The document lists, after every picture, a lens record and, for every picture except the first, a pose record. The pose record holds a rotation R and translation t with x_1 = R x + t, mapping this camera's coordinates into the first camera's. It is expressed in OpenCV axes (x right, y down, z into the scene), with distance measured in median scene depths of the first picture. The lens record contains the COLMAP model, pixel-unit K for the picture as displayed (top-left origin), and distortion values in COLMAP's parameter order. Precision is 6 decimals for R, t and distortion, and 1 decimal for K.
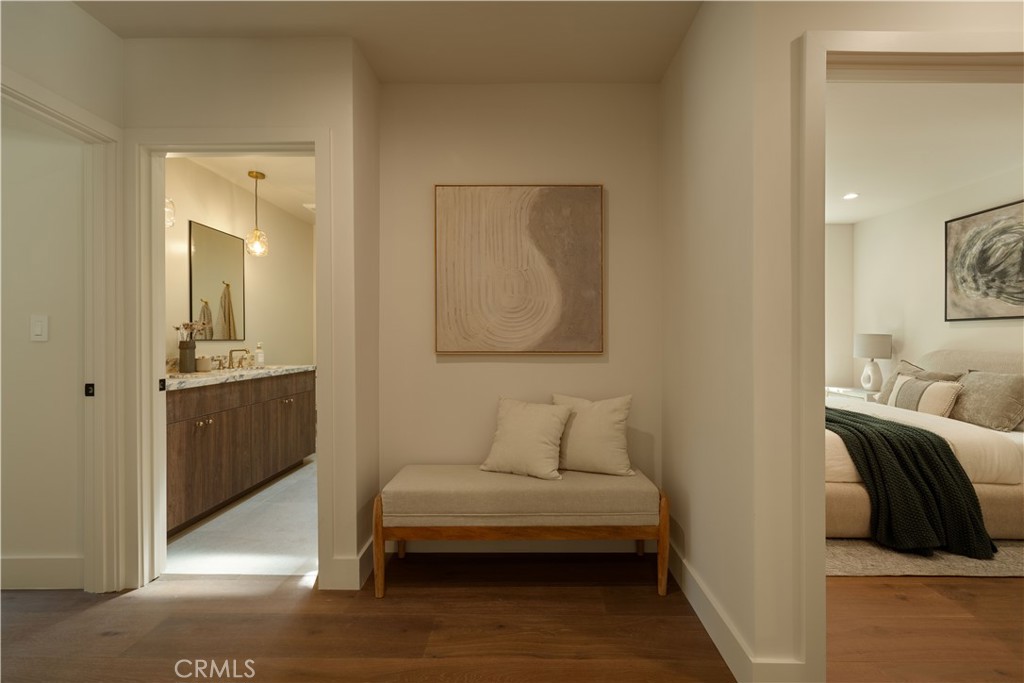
lens RADIAL K [[414.7, 0, 524.7], [0, 414.7, 342.9], [0, 0, 1]] dist [-0.007184, -0.000187]
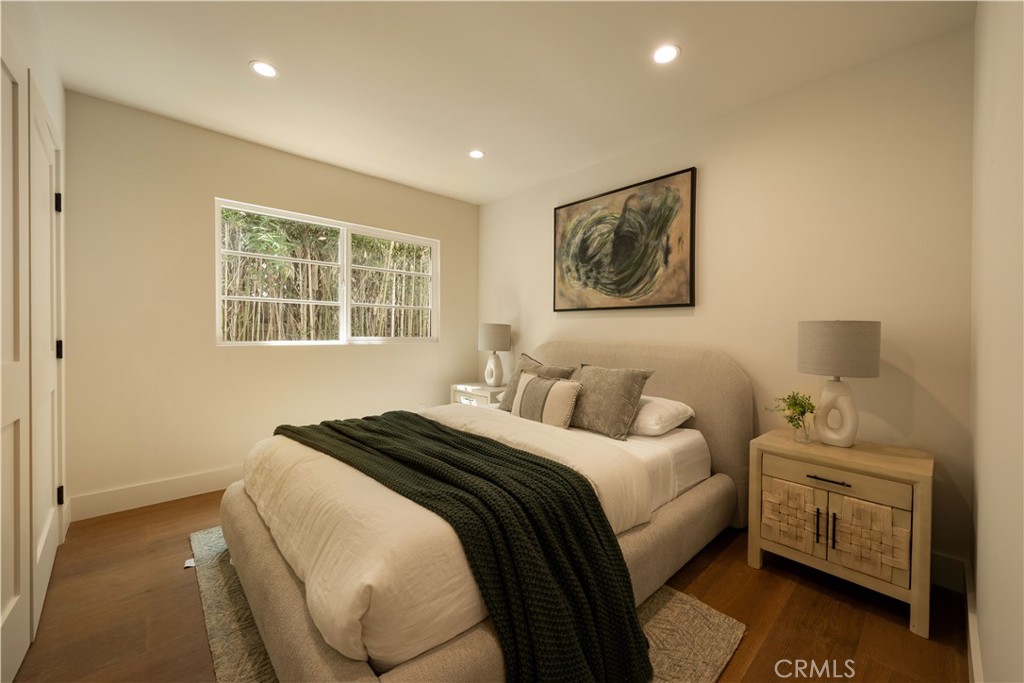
lens RADIAL K [[387.5, 0, 509.3], [0, 387.5, 337.6], [0, 0, 1]] dist [-0.001016, -0.000012]
pose [[0.730581, -0.001627, 0.682824, 0.368125], [-0.004559, 0.999963, 0.007262, 0.002858], [-0.682811, -0.008418, 0.730547, 0.460405]]
